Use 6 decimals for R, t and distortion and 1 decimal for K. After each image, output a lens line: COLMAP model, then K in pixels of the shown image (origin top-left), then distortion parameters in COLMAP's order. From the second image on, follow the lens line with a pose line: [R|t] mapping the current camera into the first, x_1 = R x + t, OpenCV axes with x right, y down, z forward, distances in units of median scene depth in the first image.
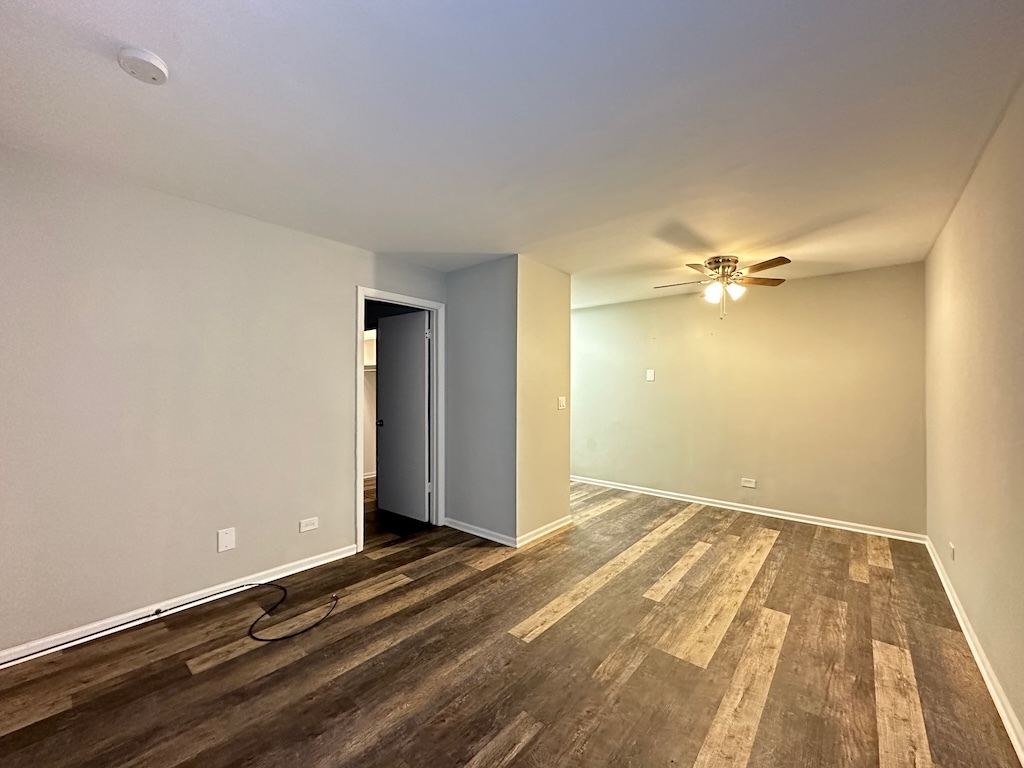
lens RADIAL K [[407.6, 0, 512.0], [0, 407.6, 382.6], [0, 0, 1]] dist [-0.001878, 0.000167]
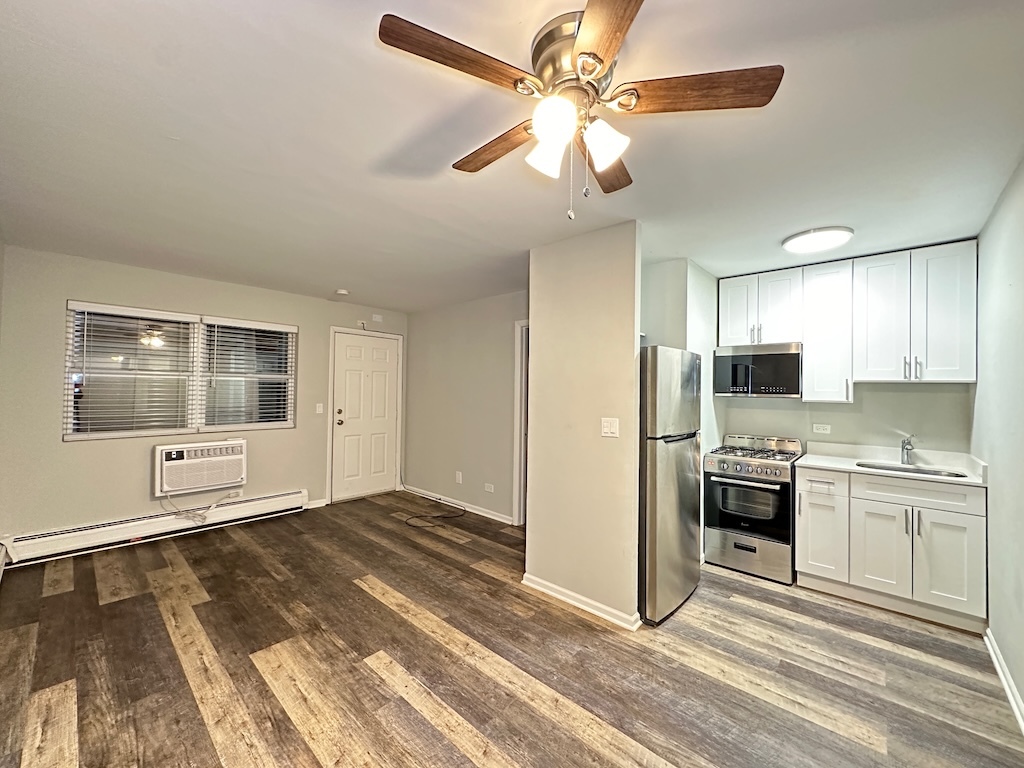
lens RADIAL K [[407.6, 0, 512.4], [0, 407.6, 383.4], [0, 0, 1]] dist [-0.001878, 0.000167]
pose [[-0.037040, -0.023628, -0.999034, 1.032728], [-0.006446, 0.999705, -0.023405, -0.005286], [0.999293, 0.005573, -0.037181, 1.154481]]
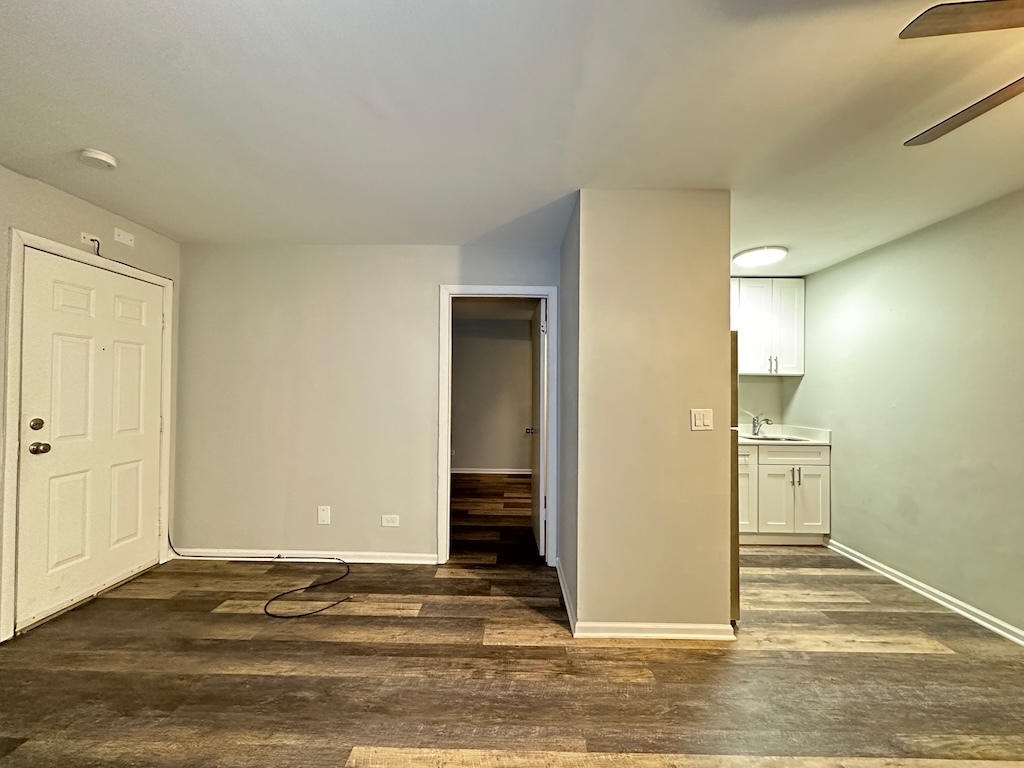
lens RADIAL K [[407.6, 0, 512.3], [0, 407.6, 383.5], [0, 0, 1]] dist [-0.001878, 0.000167]
pose [[0.637601, -0.011911, -0.770275, 0.520494], [-0.000248, 0.999877, -0.015668, 0.011359], [0.770367, 0.010181, 0.637520, 0.576249]]
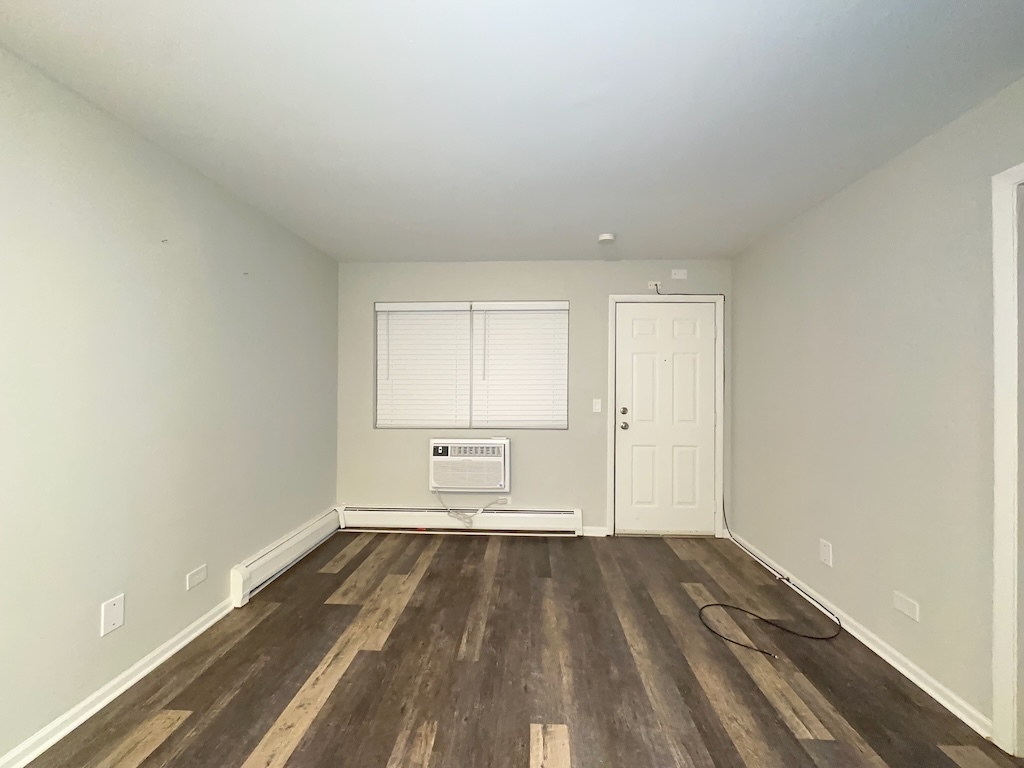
lens RADIAL K [[407.6, 0, 511.6], [0, 407.6, 384.5], [0, 0, 1]] dist [-0.001878, 0.000167]
pose [[-0.792978, -0.011240, -0.609147, 0.387559], [-0.004833, 0.999914, -0.012159, 0.013205], [0.609231, -0.006698, -0.792964, 1.144833]]
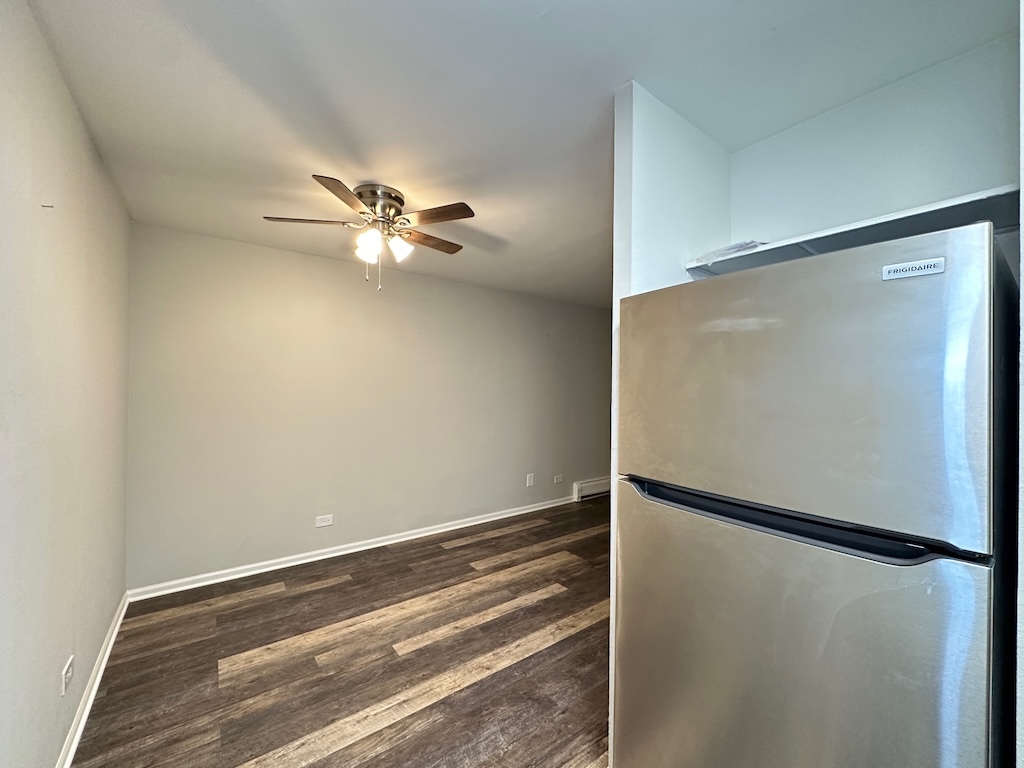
lens RADIAL K [[407.6, 0, 512.7], [0, 407.6, 383.6], [0, 0, 1]] dist [-0.001878, 0.000167]
pose [[-0.974226, -0.013957, 0.225140, 0.202102], [-0.017670, 0.999739, -0.014487, -0.005820], [-0.224879, -0.018092, -0.974219, 1.875030]]
